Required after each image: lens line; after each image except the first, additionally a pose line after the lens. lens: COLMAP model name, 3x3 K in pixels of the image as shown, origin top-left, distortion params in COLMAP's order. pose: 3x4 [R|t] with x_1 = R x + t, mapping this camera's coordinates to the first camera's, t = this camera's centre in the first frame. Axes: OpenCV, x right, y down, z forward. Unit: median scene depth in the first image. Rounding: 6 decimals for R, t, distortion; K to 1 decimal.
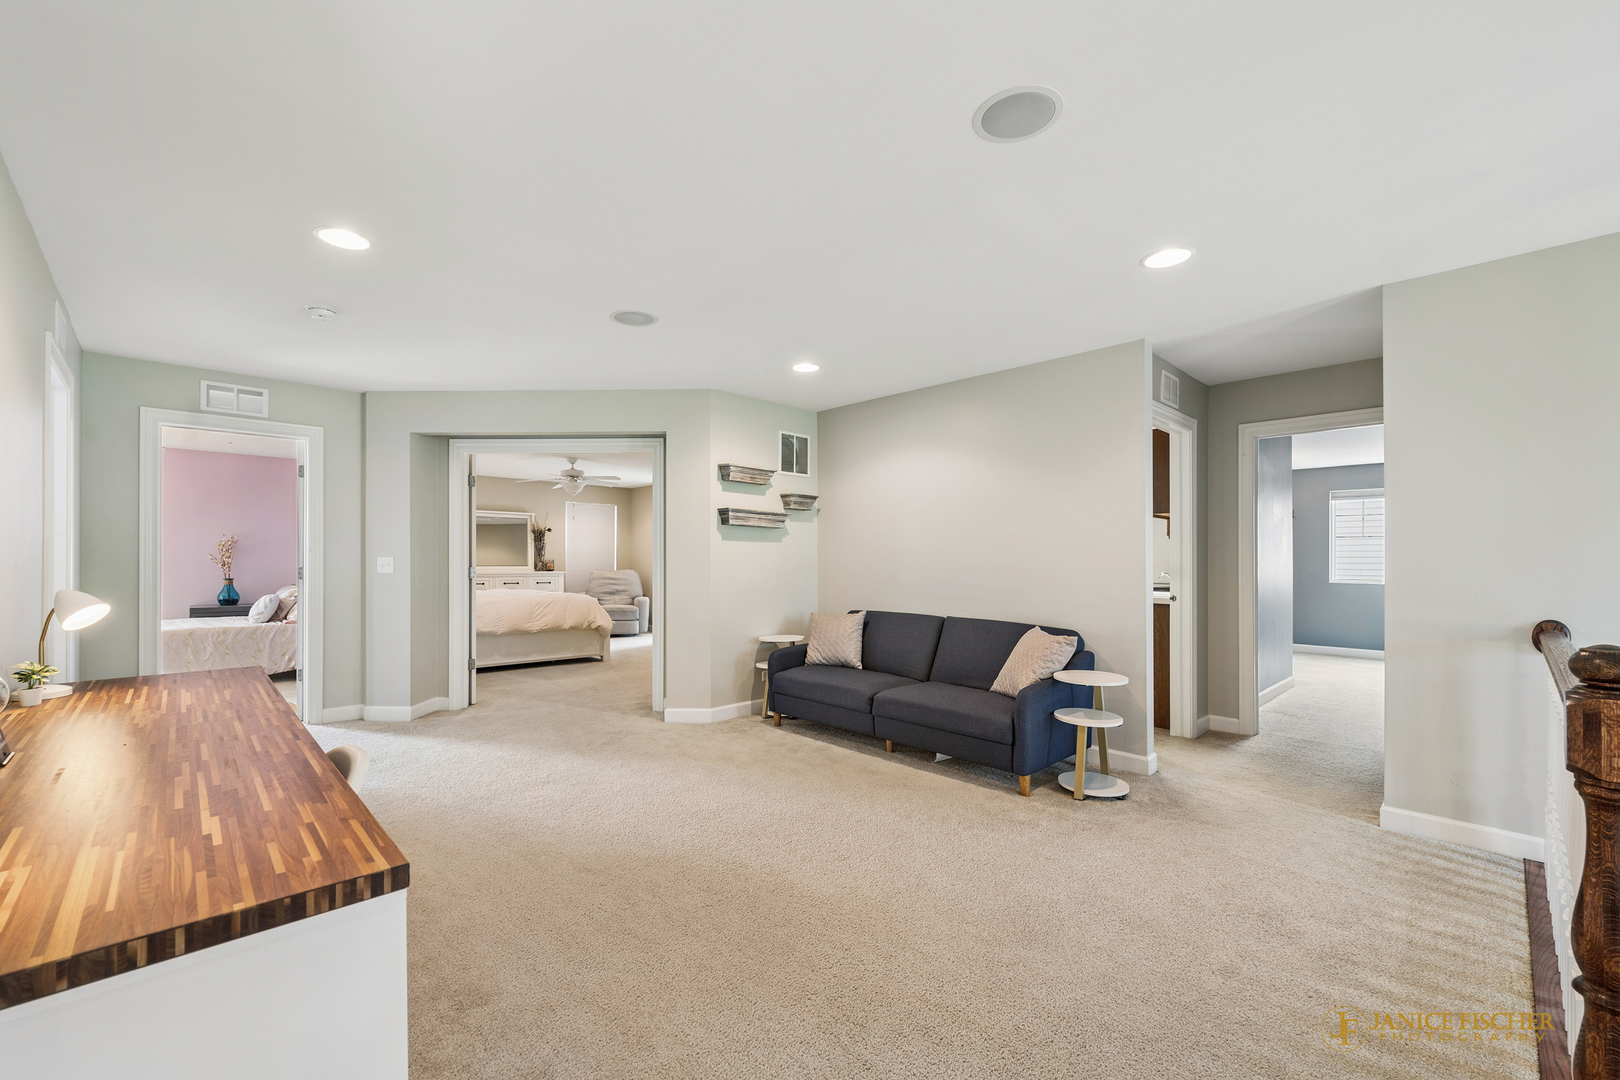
lens RADIAL K [[648.6, 0, 812.6], [0, 648.6, 562.5], [0, 0, 1]] dist [0.006714, 0.000013]
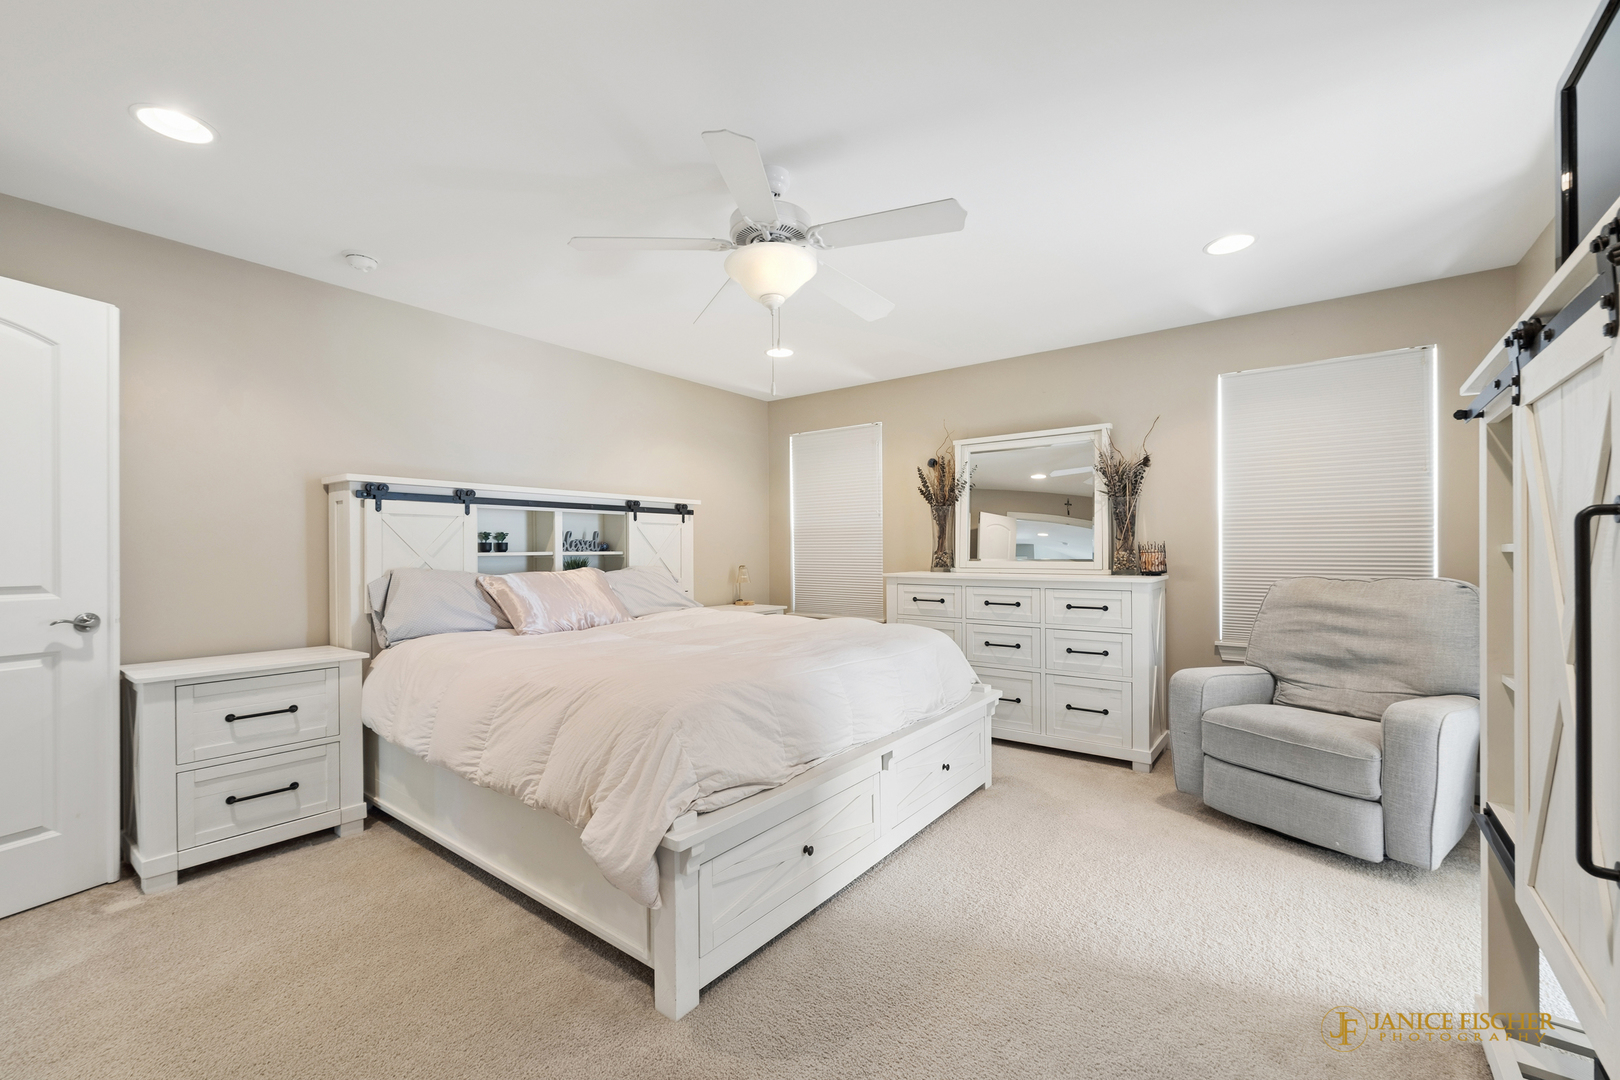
lens RADIAL K [[669.9, 0, 810.0], [0, 669.9, 557.7], [0, 0, 1]] dist [-0.000047, 0.000005]
pose [[0.147288, -0.000323, -0.989094, -0.066679], [0.008929, 0.999960, 0.001003, 0.001045], [0.989053, -0.008979, 0.147285, 0.765186]]
